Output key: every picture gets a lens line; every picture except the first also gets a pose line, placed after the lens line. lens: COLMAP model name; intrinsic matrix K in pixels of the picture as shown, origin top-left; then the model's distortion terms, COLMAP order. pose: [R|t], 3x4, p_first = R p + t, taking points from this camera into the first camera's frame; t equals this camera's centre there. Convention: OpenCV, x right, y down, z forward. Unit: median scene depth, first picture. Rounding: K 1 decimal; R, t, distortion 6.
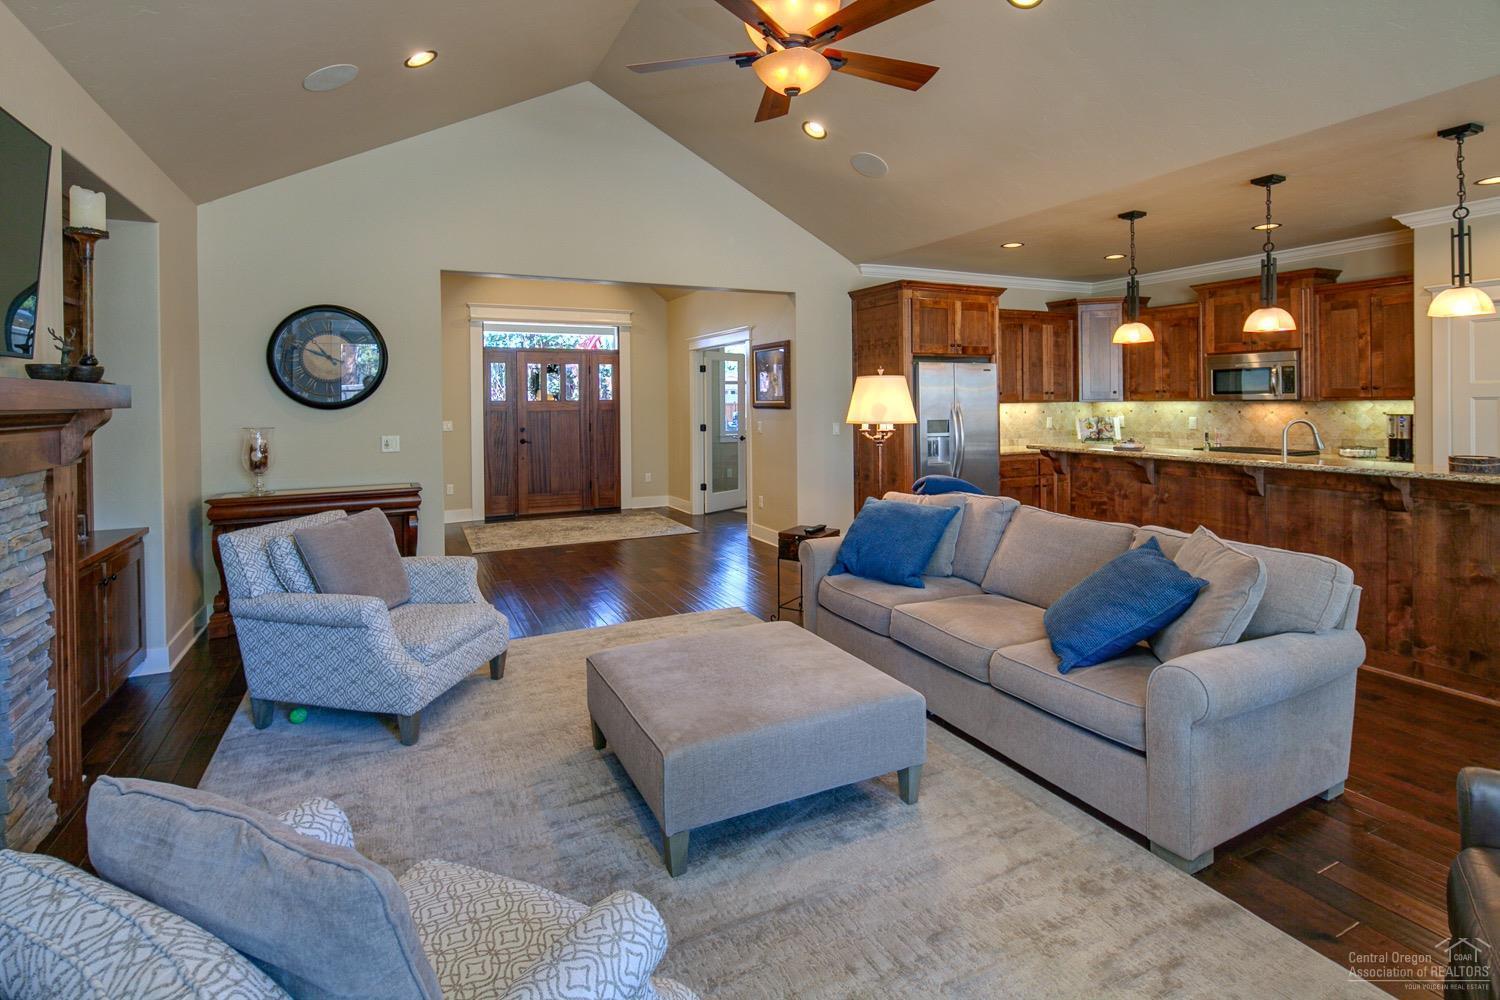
lens RADIAL K [[717.6, 0, 742.0], [0, 717.6, 404.4], [0, 0, 1]] dist [0.001122, -0.004546]
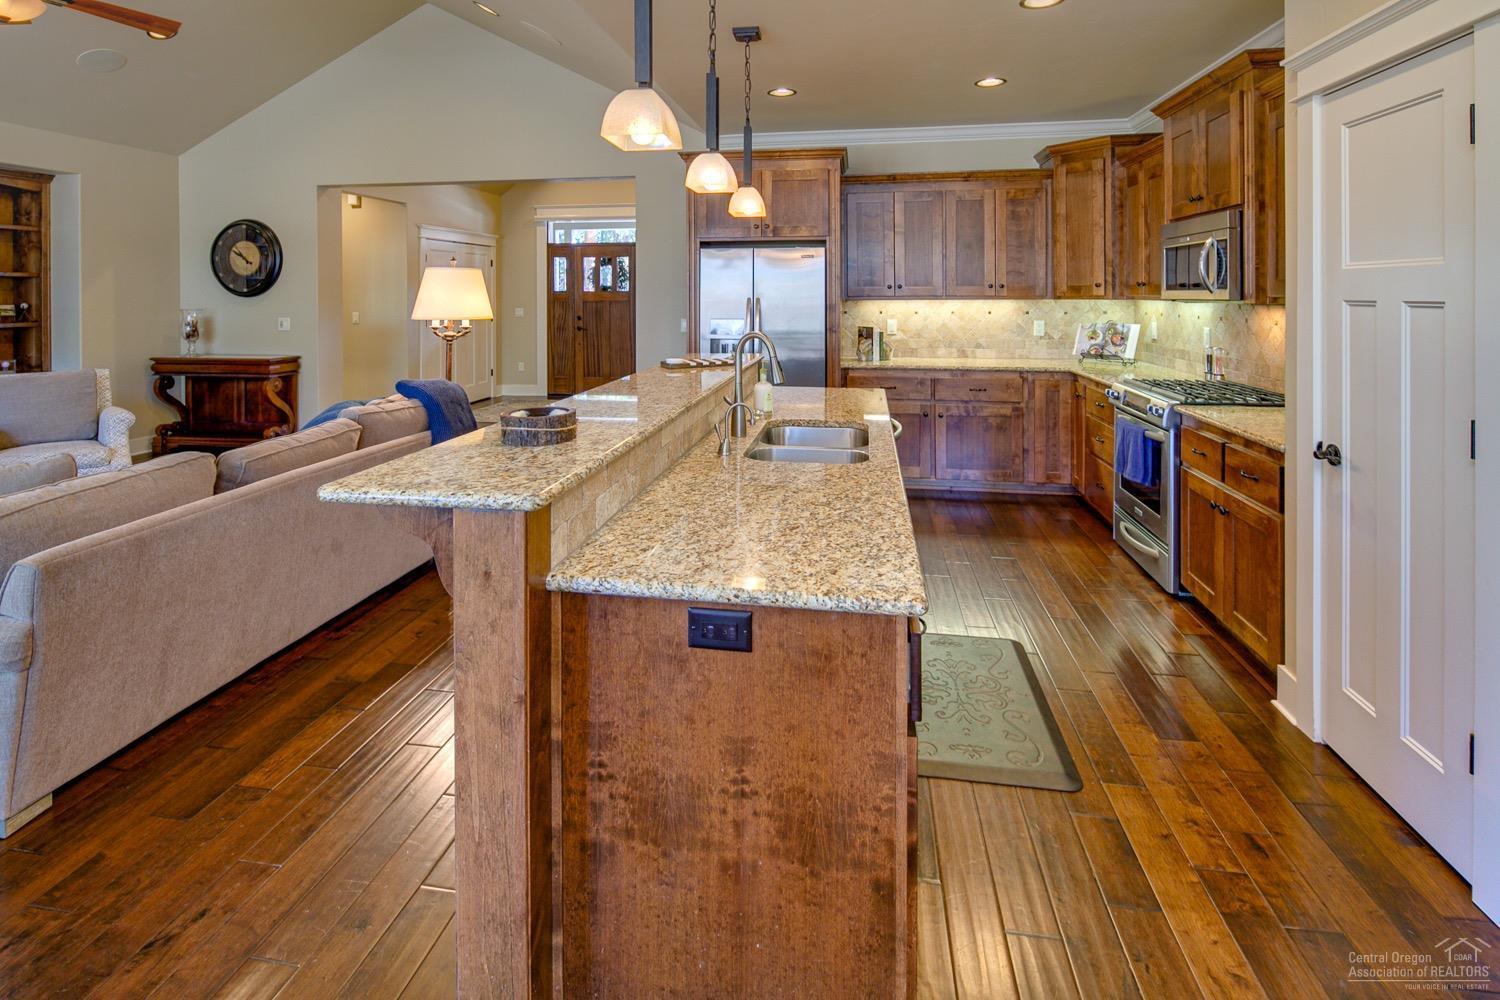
lens RADIAL K [[719.0, 0, 745.9], [0, 719.0, 292.6], [0, 0, 1]] dist [0.002094, 0.000105]
pose [[0.820824, 0.008618, -0.571116, 0.763571], [-0.010106, 0.999949, 0.000566, -0.008844], [0.571092, 0.005307, 0.820869, 0.340374]]
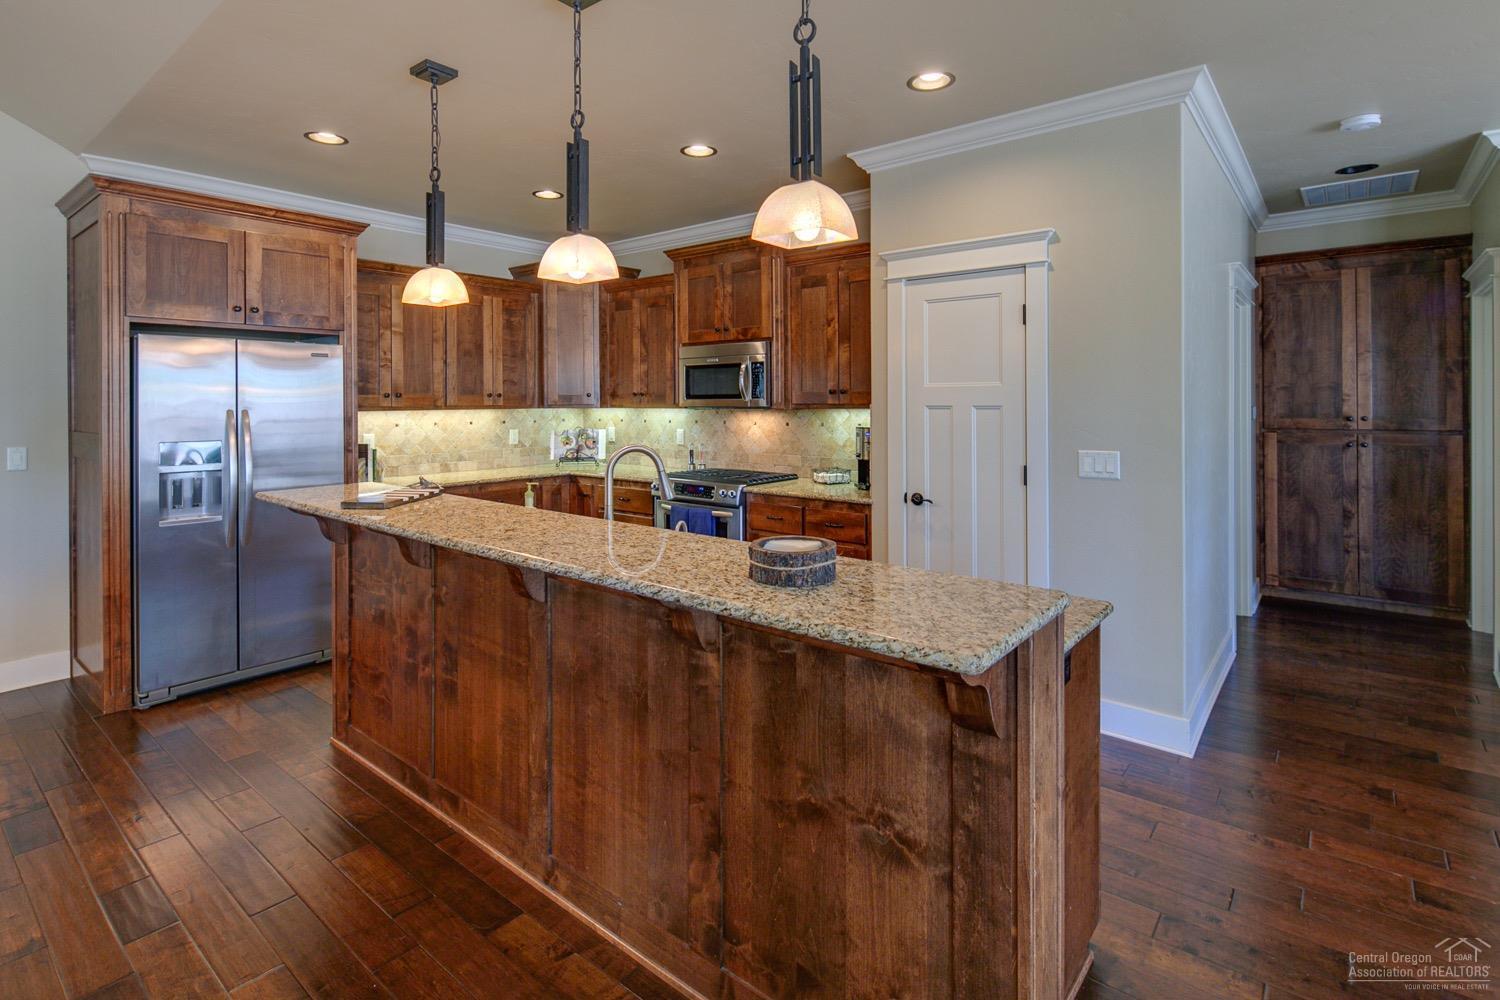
lens RADIAL K [[734.1, 0, 743.2], [0, 734.1, 400.2], [0, 0, 1]] dist [-0.001201, -0.000055]
pose [[0.907195, 0.007667, 0.420641, 0.422521], [-0.003659, 0.999940, -0.010333, -0.005647], [-0.420695, 0.007835, 0.907168, 0.314304]]
